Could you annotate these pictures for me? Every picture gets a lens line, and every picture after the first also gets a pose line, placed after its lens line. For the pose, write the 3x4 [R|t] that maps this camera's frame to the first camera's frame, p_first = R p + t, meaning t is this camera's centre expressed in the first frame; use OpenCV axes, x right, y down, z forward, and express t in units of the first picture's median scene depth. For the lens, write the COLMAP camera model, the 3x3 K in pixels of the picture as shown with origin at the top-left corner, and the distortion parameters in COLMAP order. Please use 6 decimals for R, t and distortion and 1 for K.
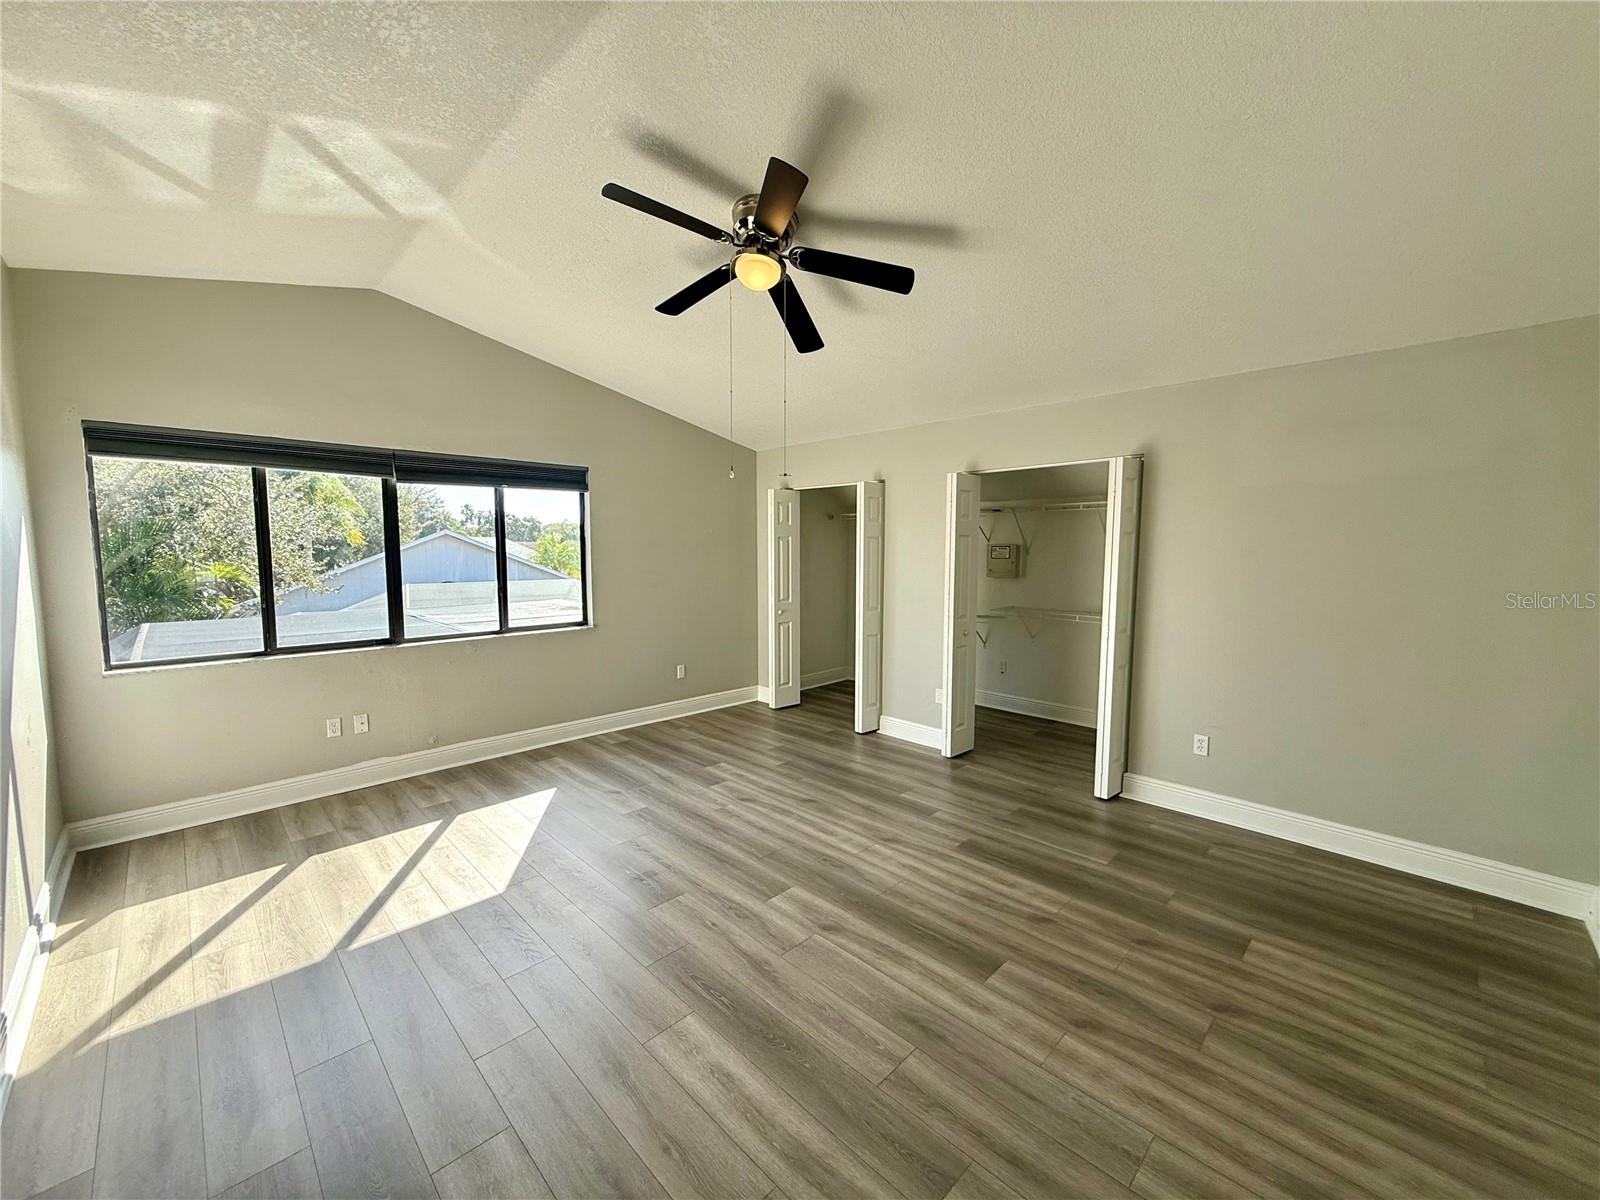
lens RADIAL K [[635.2, 0, 793.7], [0, 635.2, 604.6], [0, 0, 1]] dist [0.001326, -0.000693]
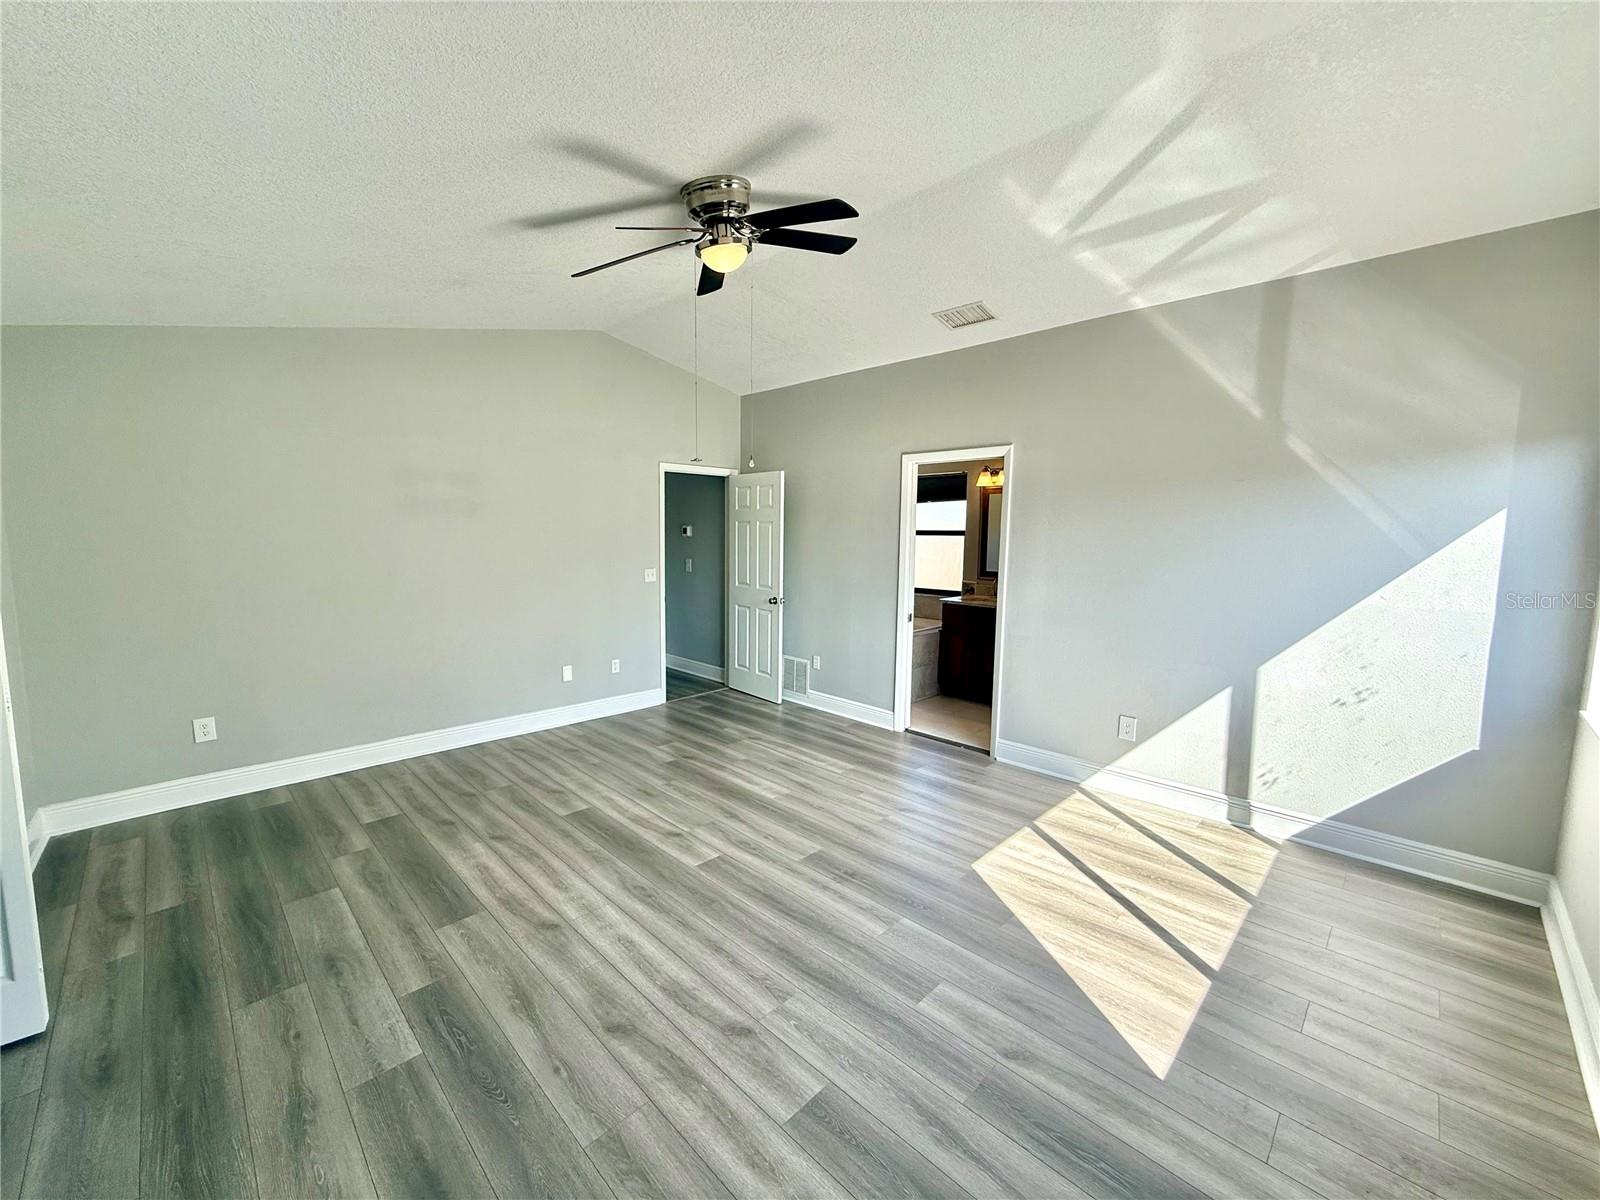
lens RADIAL K [[635.2, 0, 788.4], [0, 635.2, 593.8], [0, 0, 1]] dist [0.001326, -0.000693]
pose [[-0.999953, -0.009627, 0.000722, -0.139921], [-0.009305, 0.981017, 0.193698, -0.177327], [-0.002573, 0.193683, -0.981061, 1.815969]]
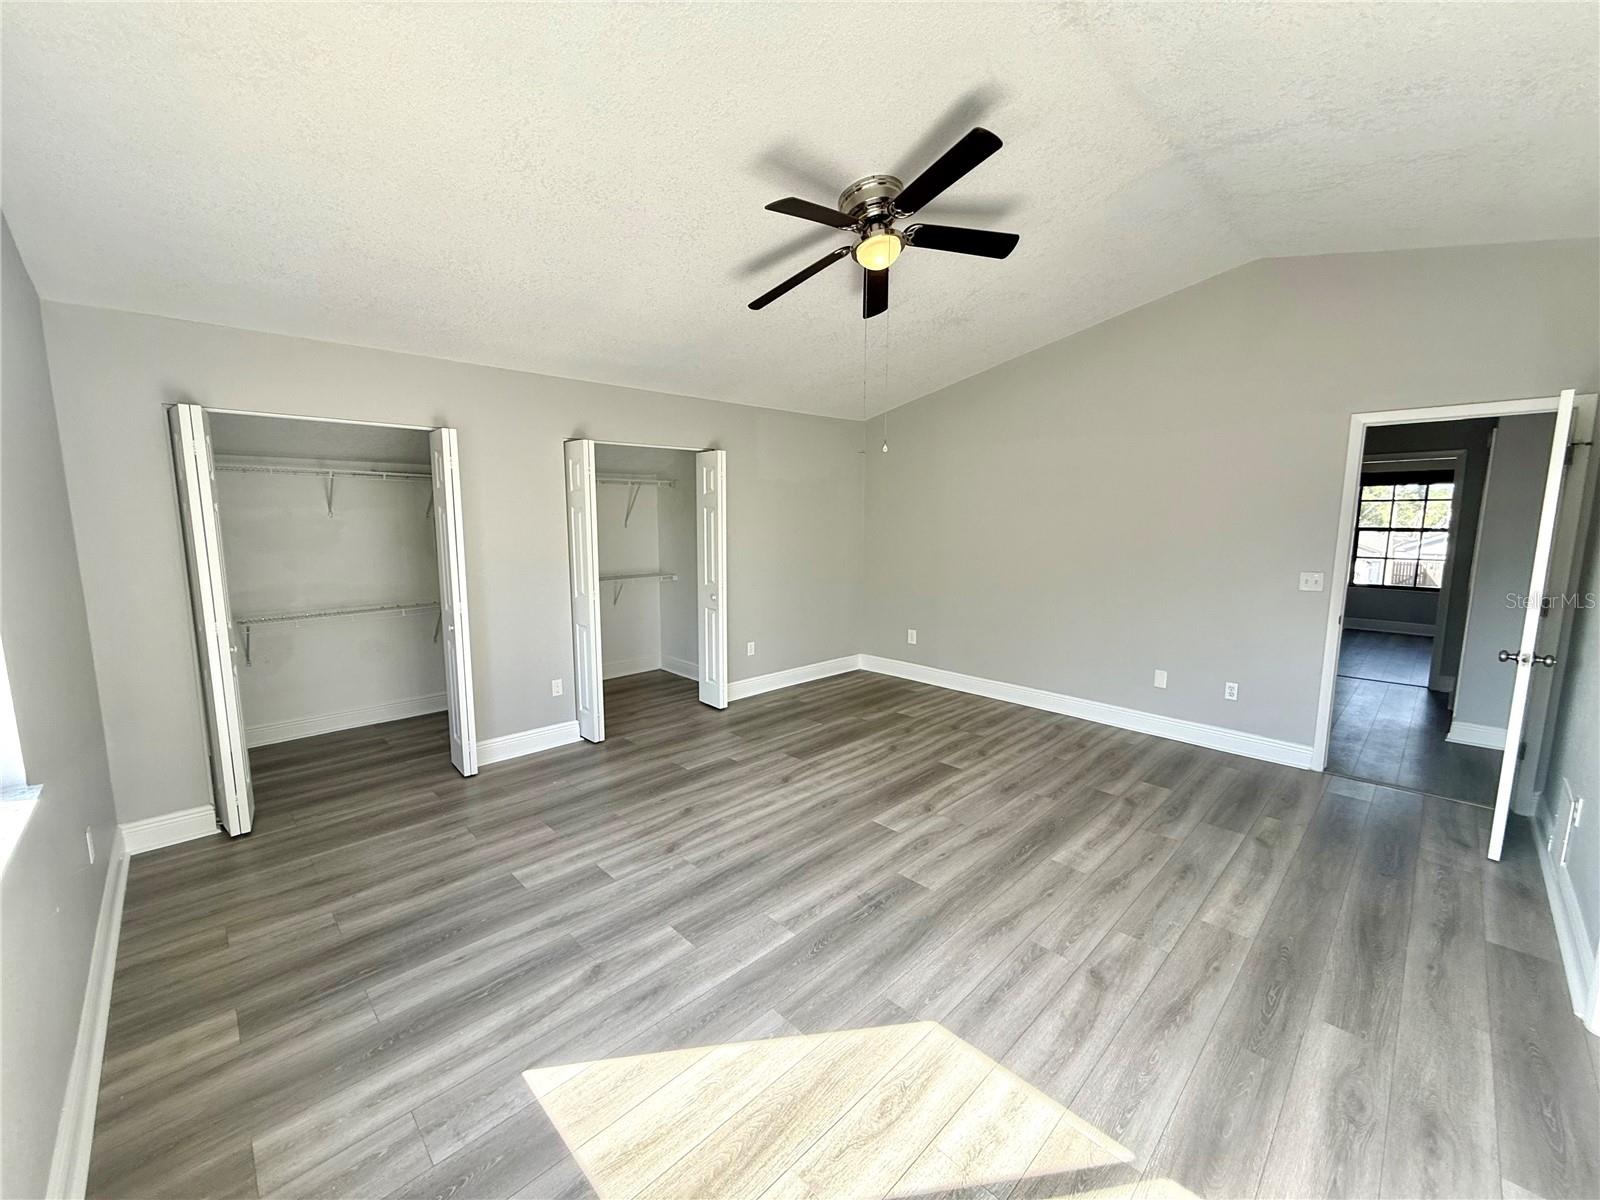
lens RADIAL K [[635.2, 0, 794.3], [0, 635.2, 600.4], [0, 0, 1]] dist [0.001326, -0.000693]
pose [[0.008834, -0.133816, 0.990967, -1.010395], [0.093953, 0.986733, 0.132407, -0.099751], [-0.995537, 0.091935, 0.021289, 1.020080]]
